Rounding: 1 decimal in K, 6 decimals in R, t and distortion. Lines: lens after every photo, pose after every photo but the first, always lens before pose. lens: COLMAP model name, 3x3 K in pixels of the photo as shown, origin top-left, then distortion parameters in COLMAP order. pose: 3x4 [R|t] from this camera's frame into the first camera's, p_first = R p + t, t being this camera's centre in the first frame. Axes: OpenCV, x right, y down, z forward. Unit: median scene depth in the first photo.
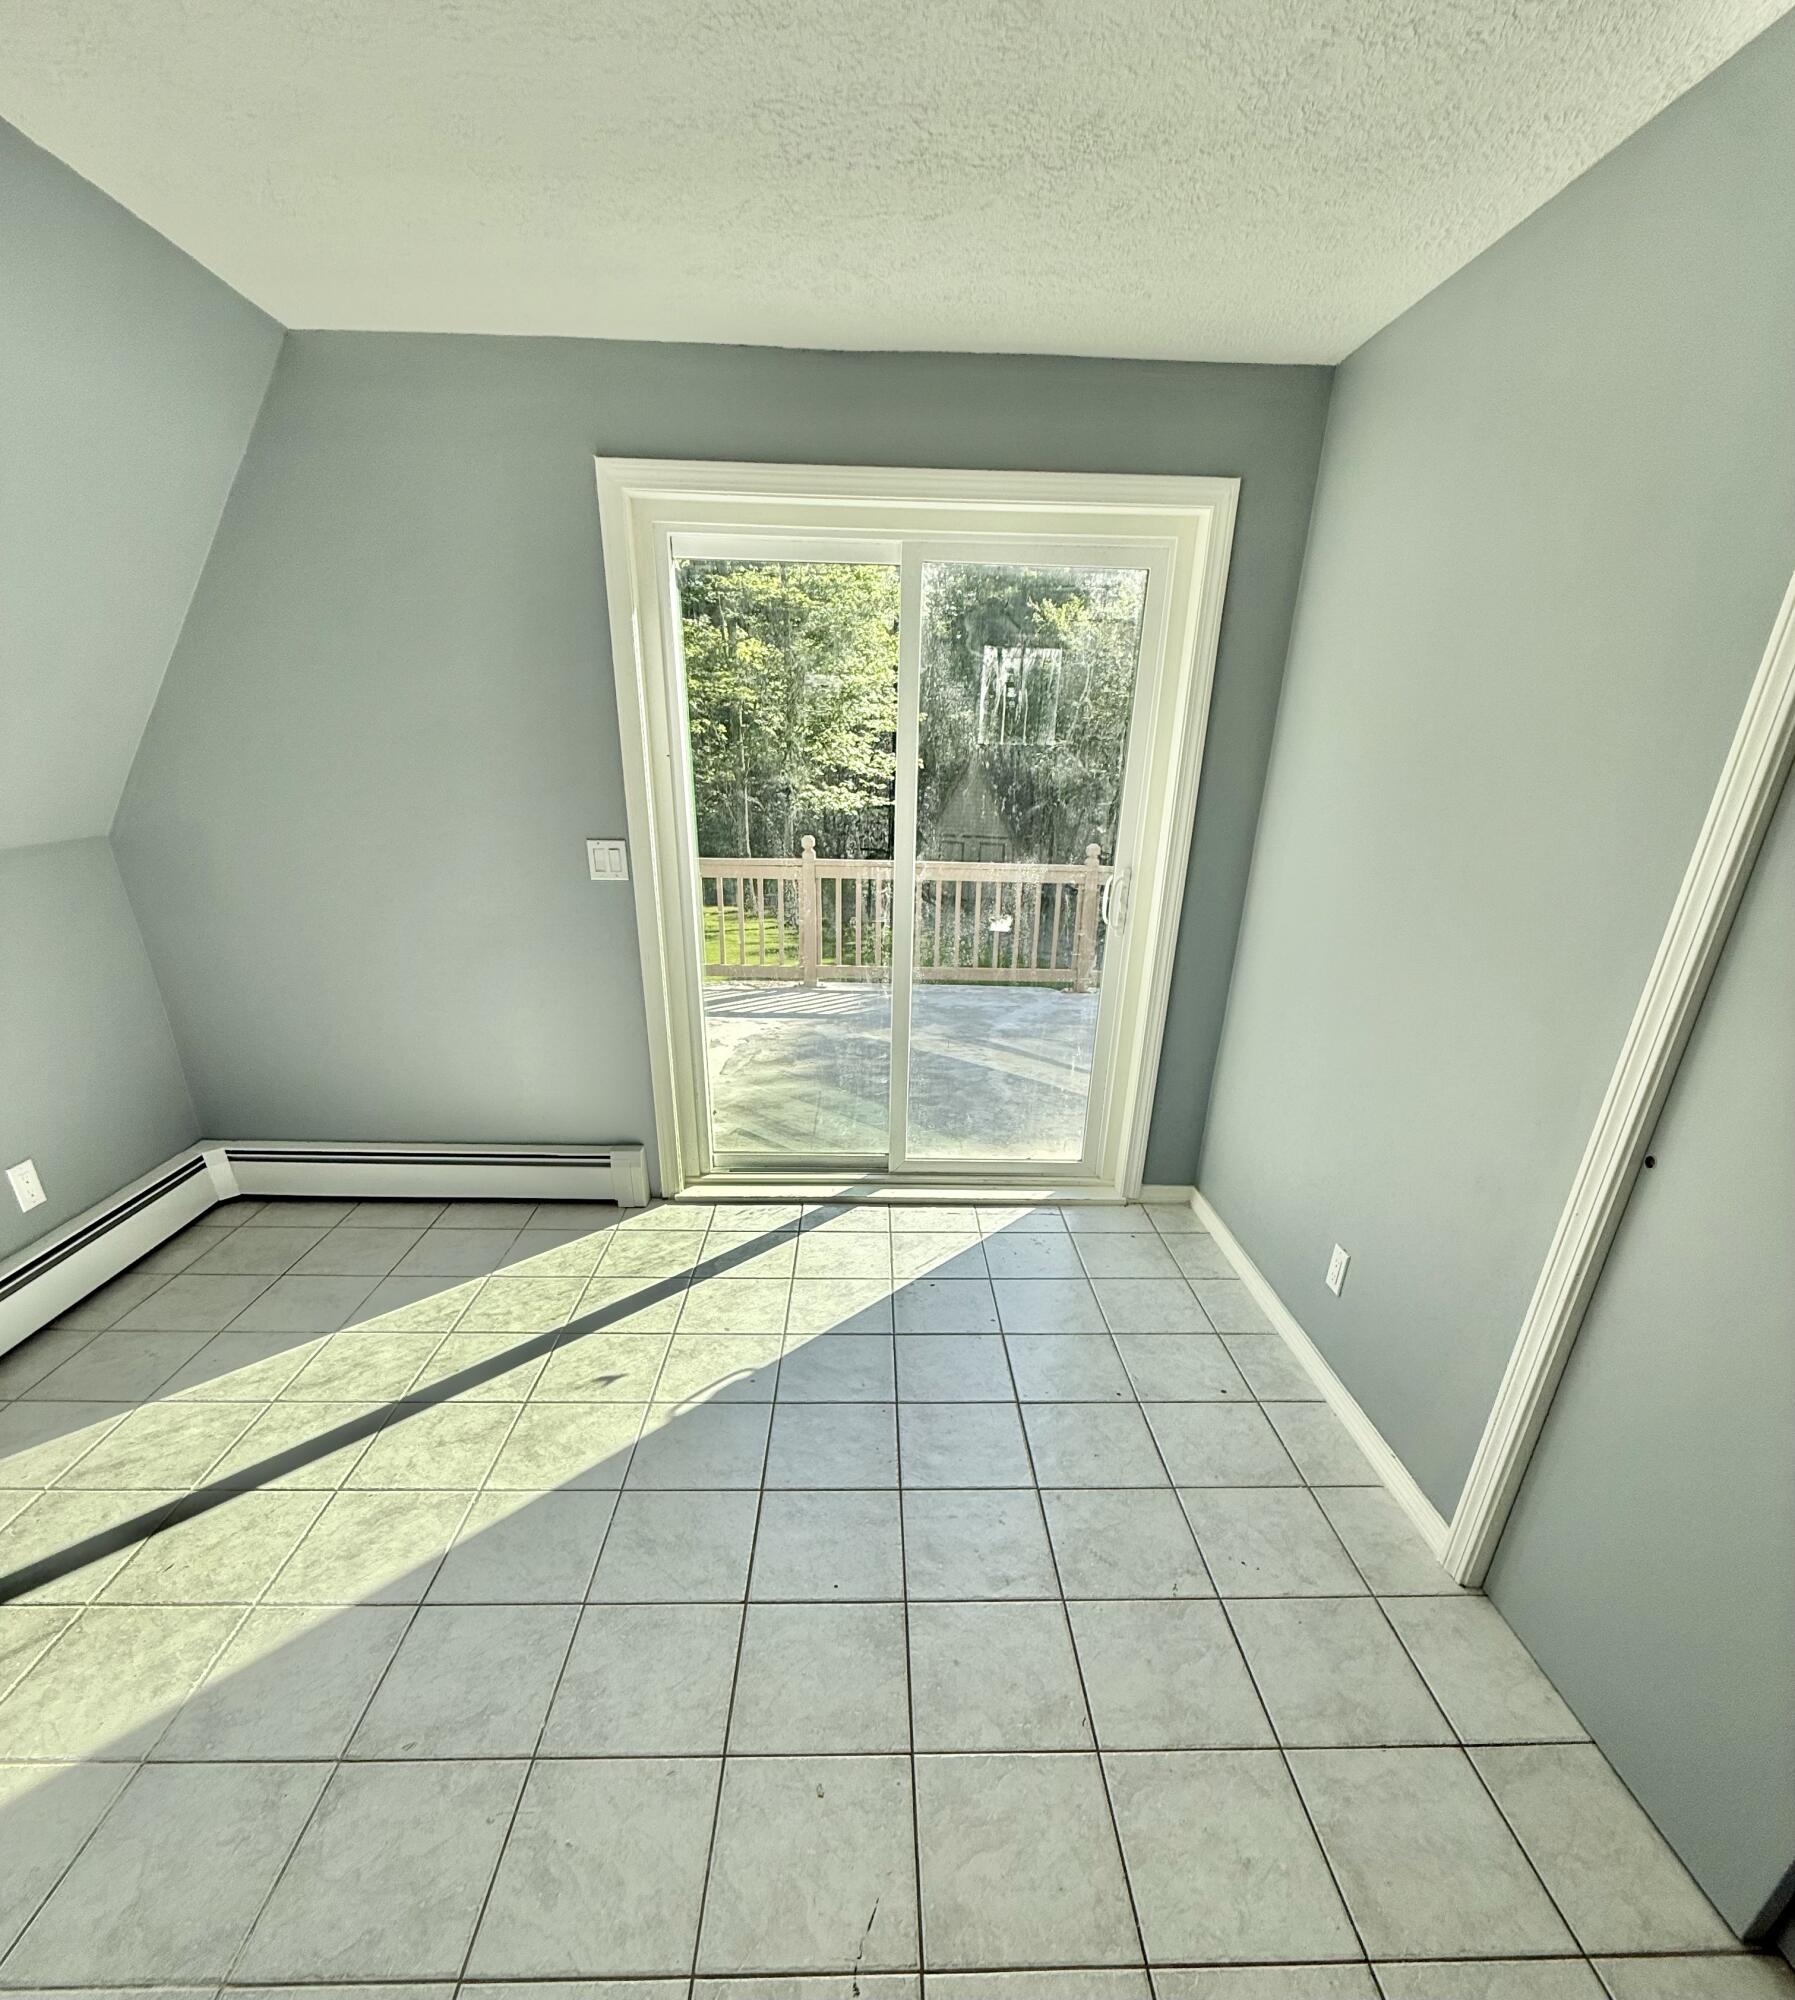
lens RADIAL K [[948.3, 0, 898.7], [0, 948.3, 1196.3], [0, 0, 1]] dist [-0.000878, -0.000040]
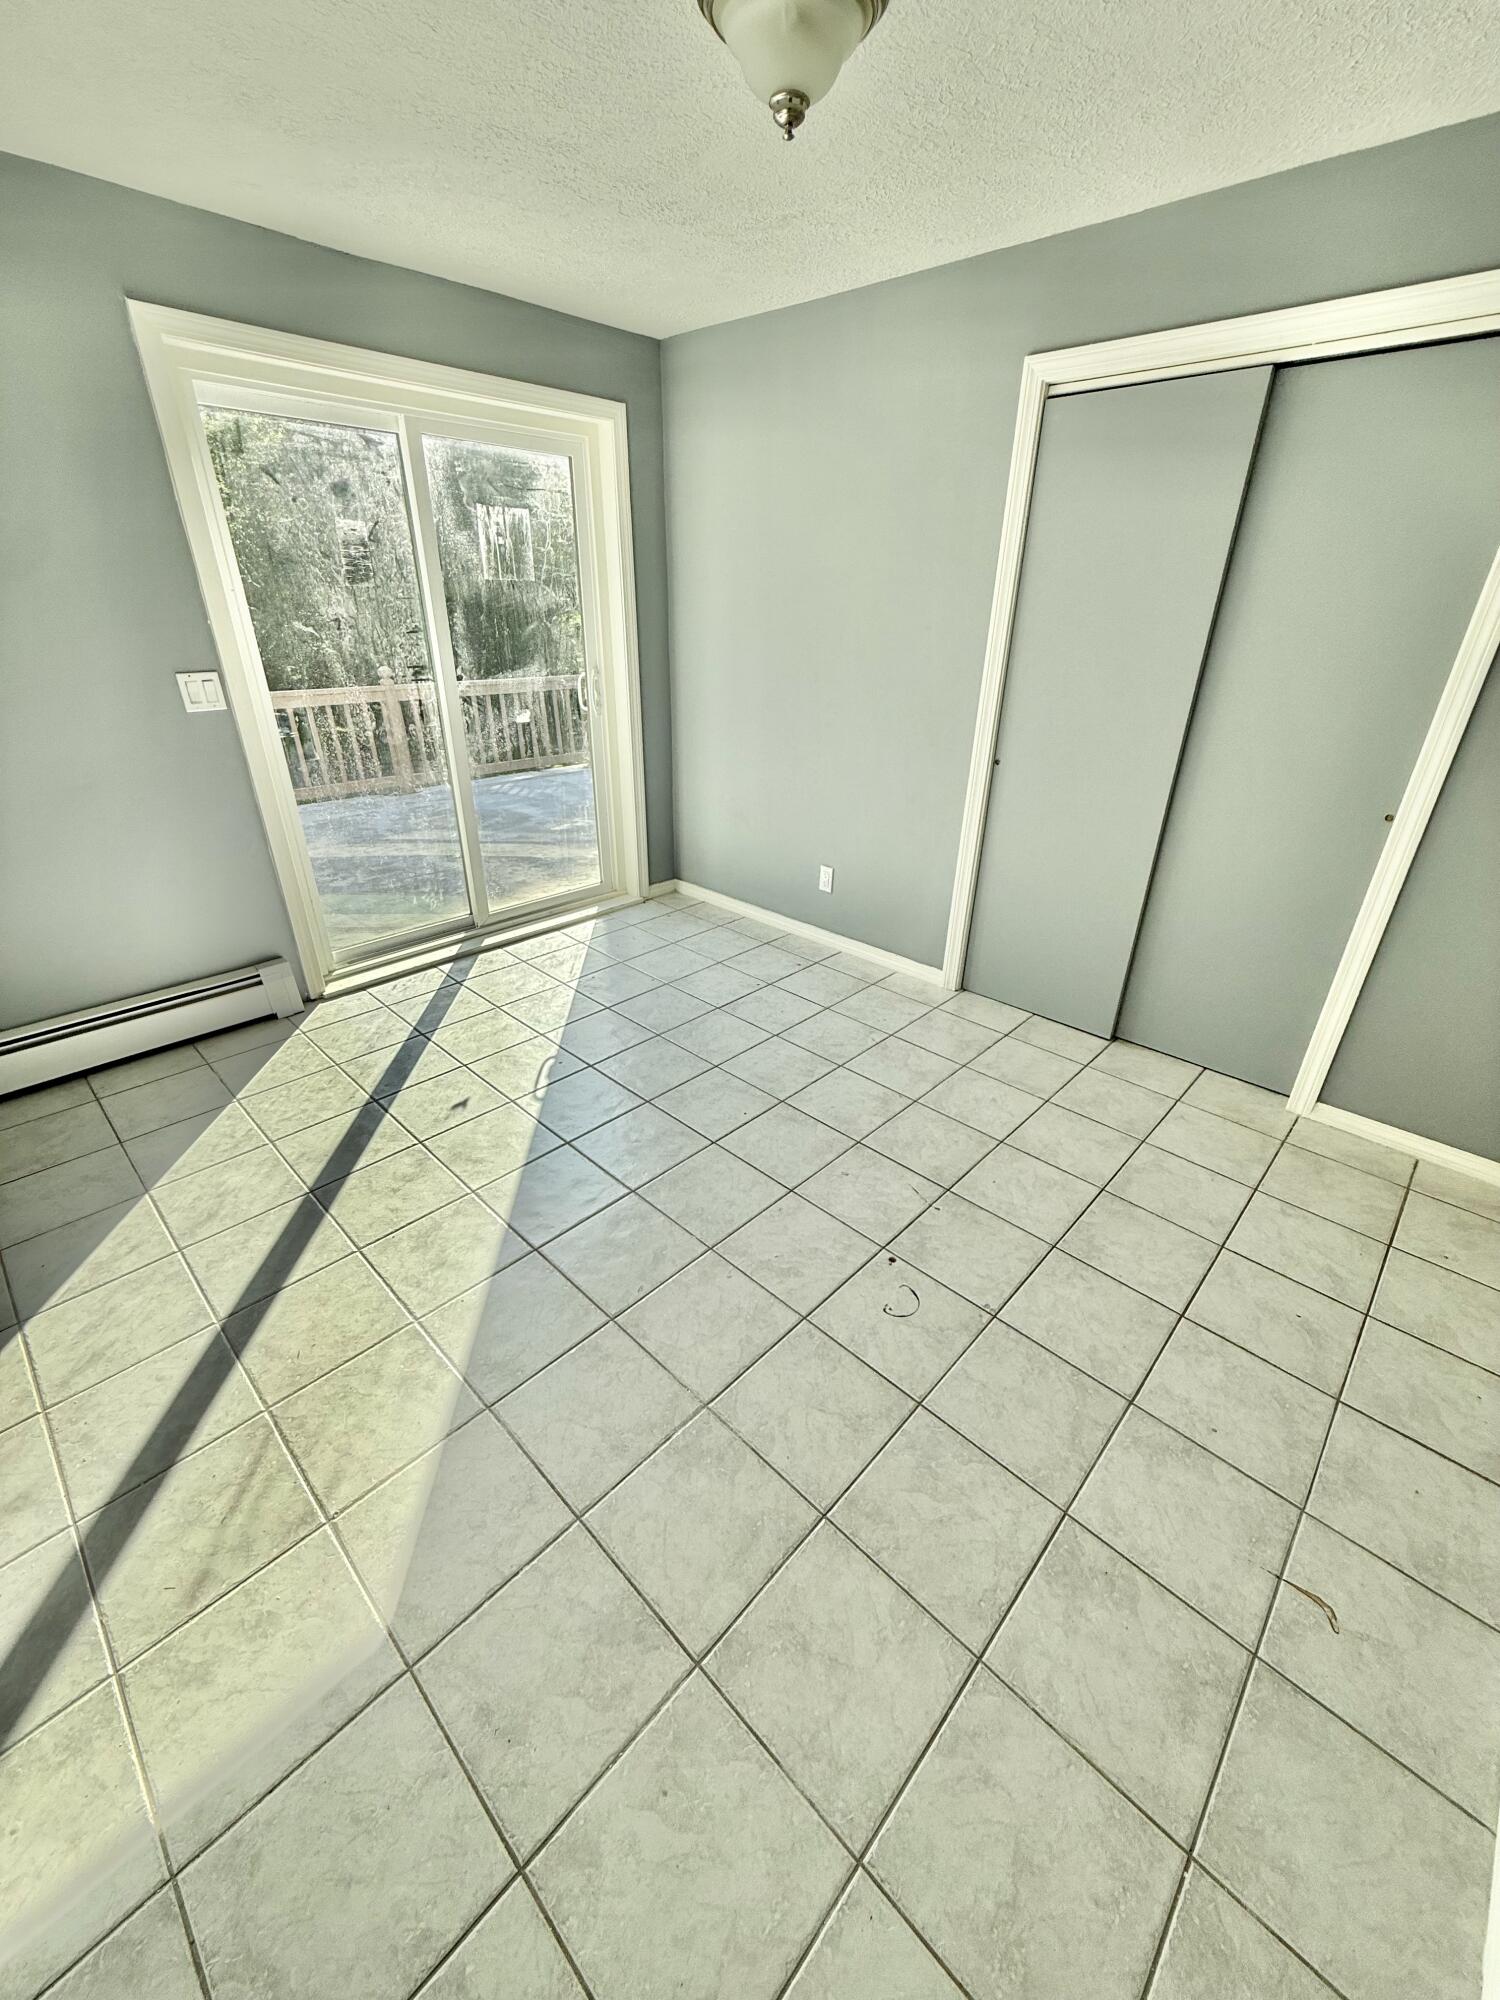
lens RADIAL K [[793.0, 0, 750.8], [0, 793.0, 998.8], [0, 0, 1]] dist [-0.001237, -0.000109]
pose [[0.711551, -0.327492, 0.621647, -0.540365], [0.301885, 0.941406, 0.150400, 0.018724], [-0.634477, 0.080649, 0.768723, -0.036778]]
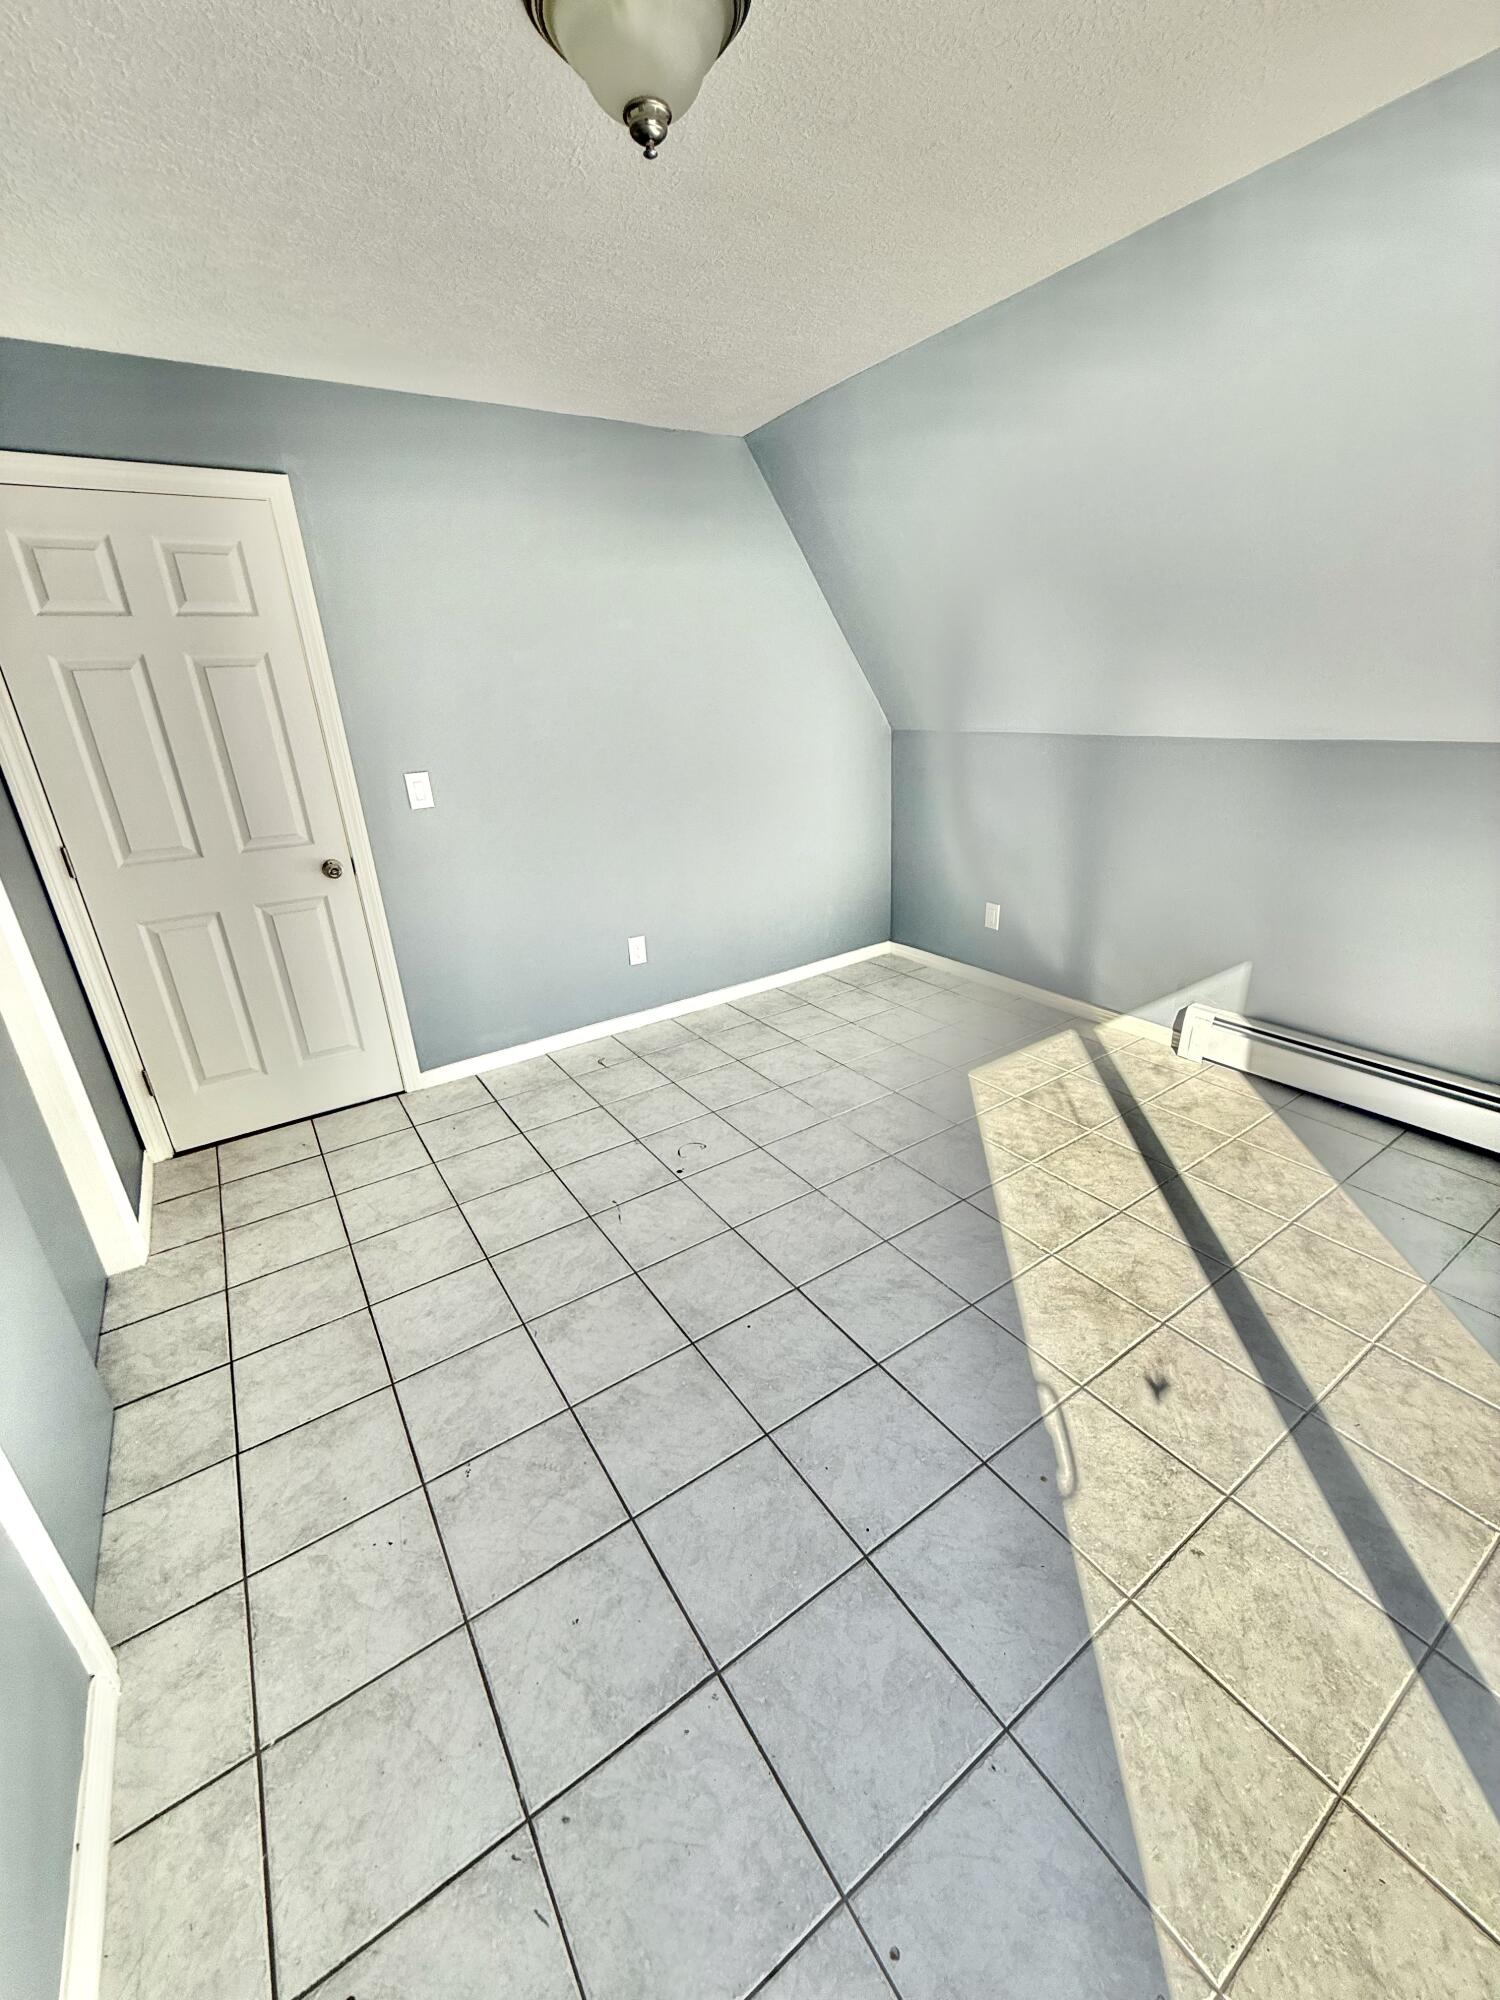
lens RADIAL K [[793.0, 0, 750.8], [0, 793.0, 998.8], [0, 0, 1]] dist [-0.001237, -0.000109]
pose [[-0.847050, 0.213104, -0.486921, 0.222067], [-0.197665, 0.724098, 0.660765, -0.375299], [0.493391, 0.655949, -0.571224, 0.850849]]
